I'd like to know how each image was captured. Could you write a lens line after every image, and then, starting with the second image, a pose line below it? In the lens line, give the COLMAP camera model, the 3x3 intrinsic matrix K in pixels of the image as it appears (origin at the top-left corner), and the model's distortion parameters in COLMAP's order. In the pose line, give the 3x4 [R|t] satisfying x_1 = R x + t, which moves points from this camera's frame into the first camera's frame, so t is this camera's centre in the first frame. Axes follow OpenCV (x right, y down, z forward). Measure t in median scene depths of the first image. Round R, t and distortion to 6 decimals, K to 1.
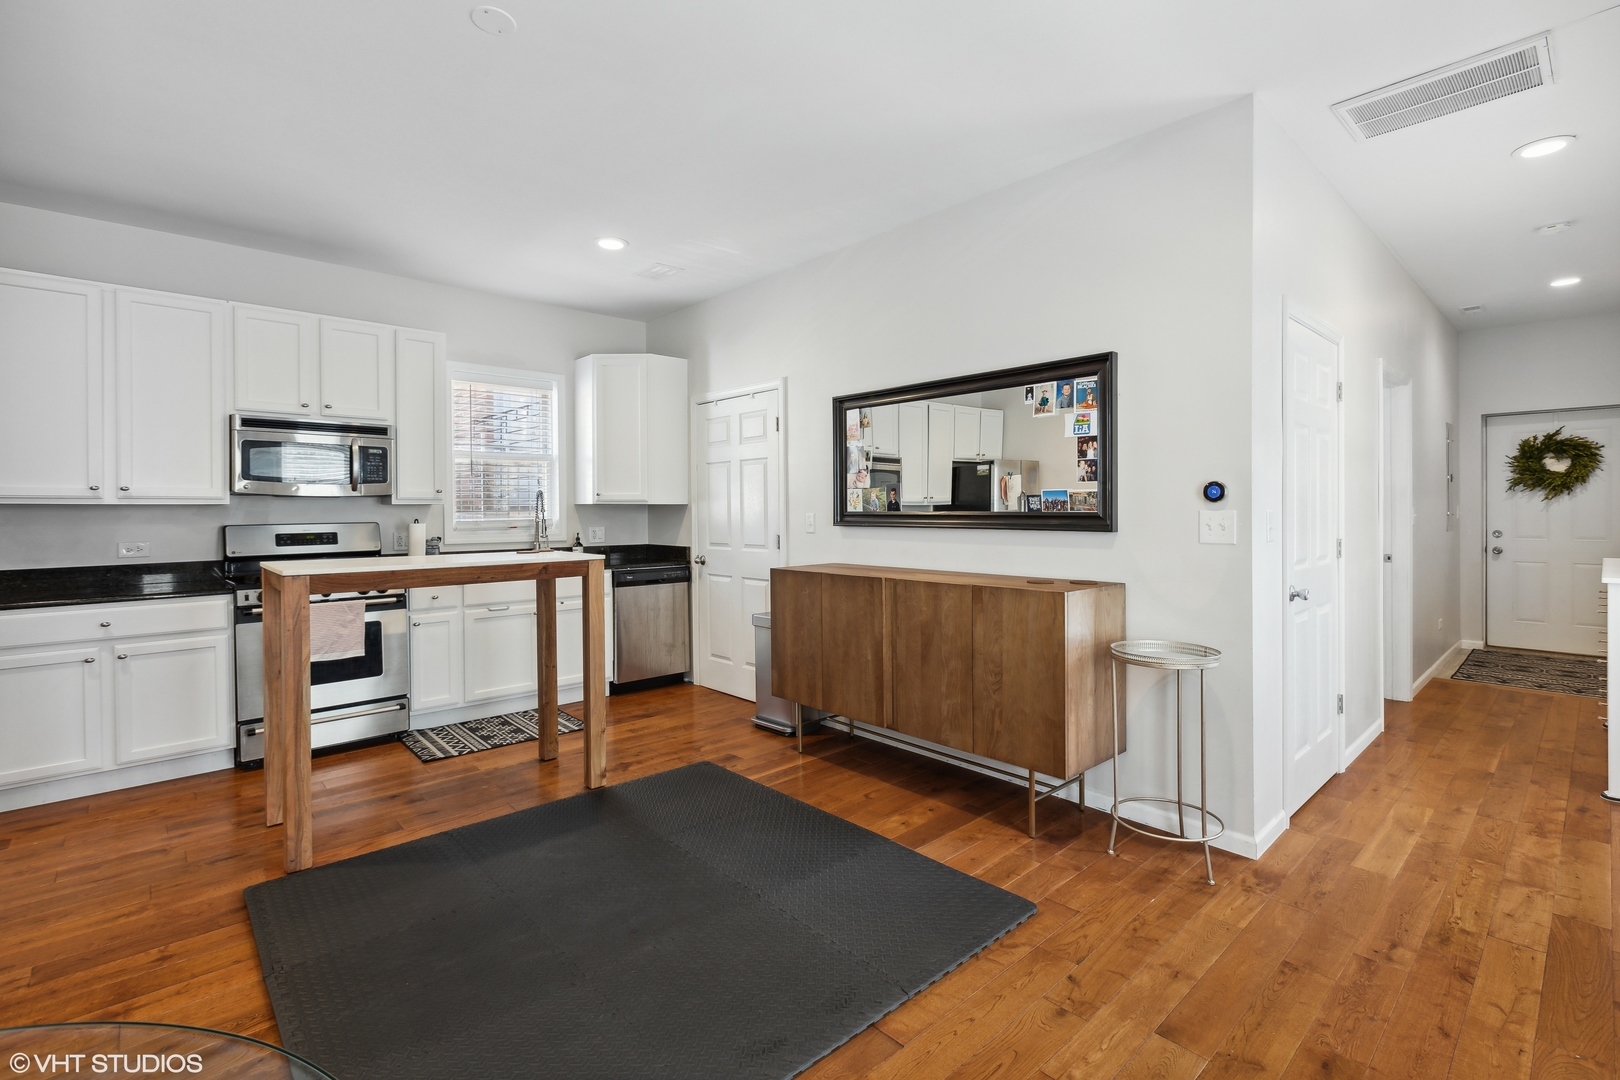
lens RADIAL K [[729.1, 0, 813.1], [0, 729.1, 525.4], [0, 0, 1]] dist [-0.003780, -0.000202]
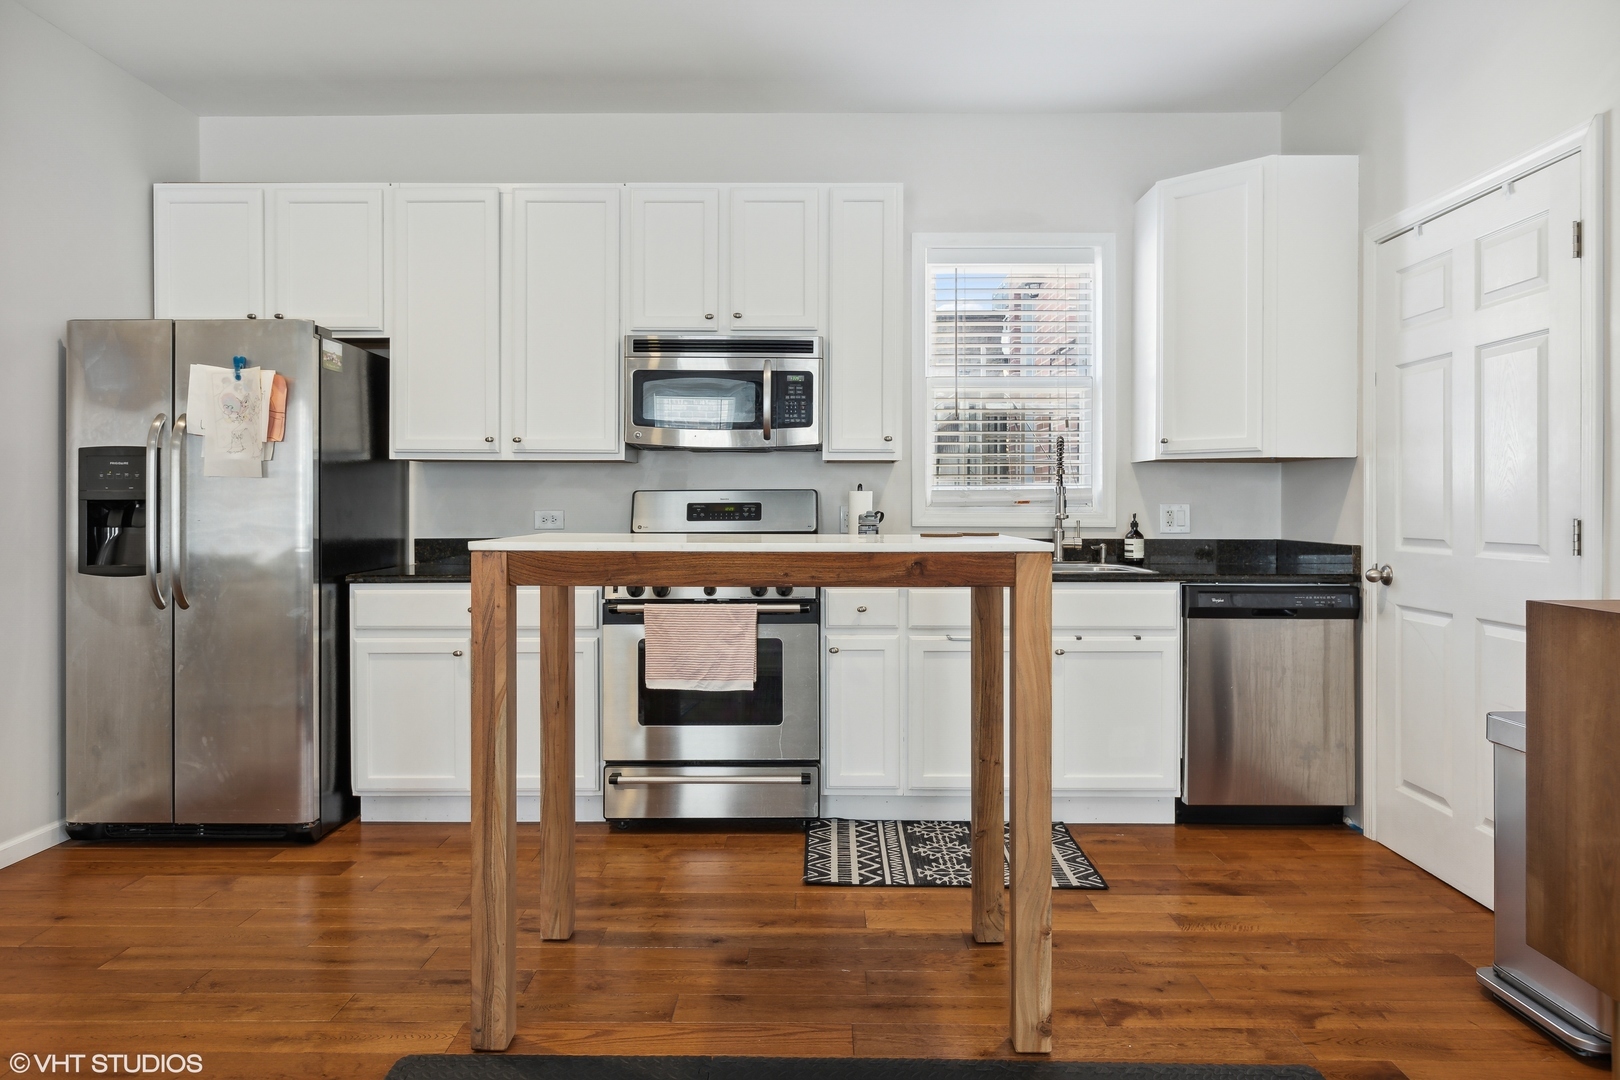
lens RADIAL K [[998.0, 0, 805.0], [0, 998.0, 509.9], [0, 0, 1]] dist [0.004109, -0.007902]
pose [[0.725010, 0.009852, -0.688668, 0.023372], [-0.018780, 0.999809, -0.005469, 0.021344], [0.688483, 0.016898, 0.725056, 0.363307]]
